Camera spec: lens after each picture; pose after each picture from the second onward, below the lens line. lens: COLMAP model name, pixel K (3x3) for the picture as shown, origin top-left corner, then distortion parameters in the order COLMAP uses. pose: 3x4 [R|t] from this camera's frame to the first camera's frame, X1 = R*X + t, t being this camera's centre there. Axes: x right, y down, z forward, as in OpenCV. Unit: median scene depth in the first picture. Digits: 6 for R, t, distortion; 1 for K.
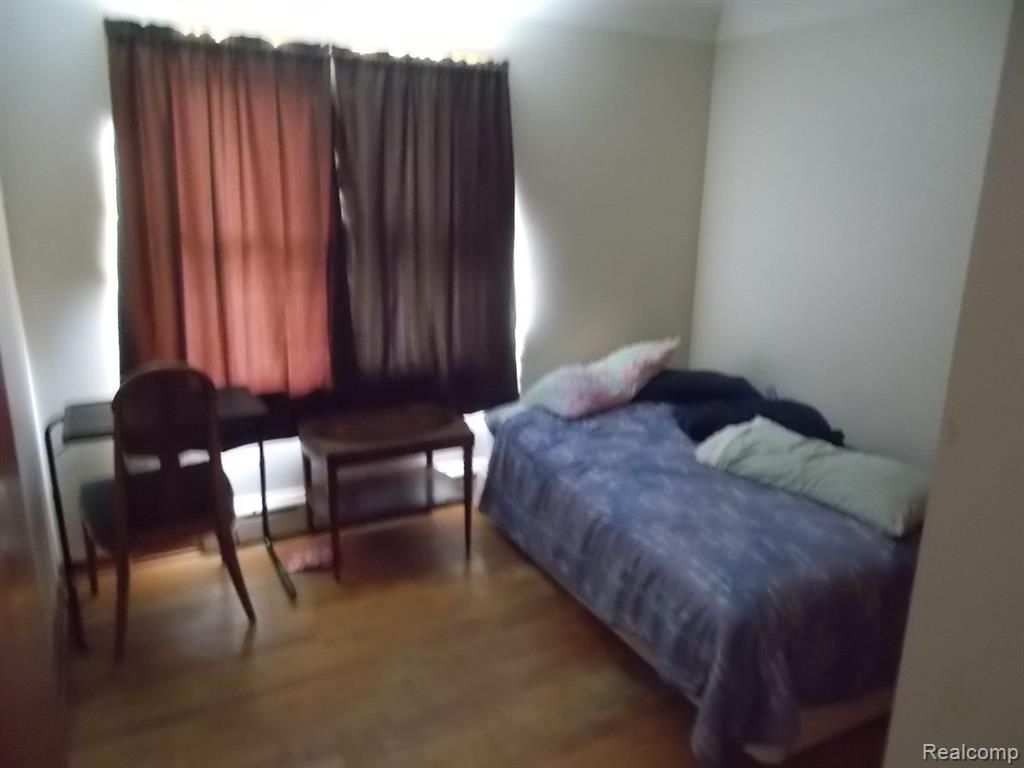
lens RADIAL K [[771.9, 0, 512.0], [0, 771.9, 384.0], [0, 0, 1]] dist [-0.036750, 0.010942]
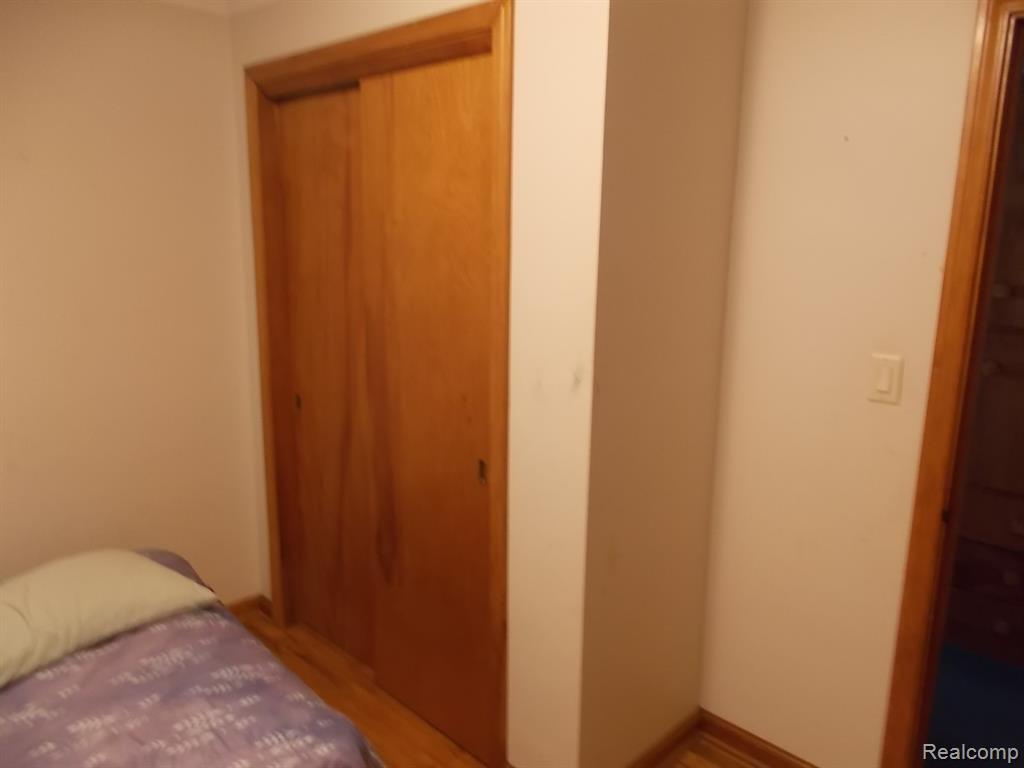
lens RADIAL K [[771.9, 0, 512.0], [0, 771.9, 384.0], [0, 0, 1]] dist [-0.036750, 0.010942]
pose [[-0.301213, -0.216640, 0.928621, -0.360505], [0.229577, 0.928728, 0.291132, -0.207643], [-0.925508, 0.300883, -0.230009, 0.761725]]
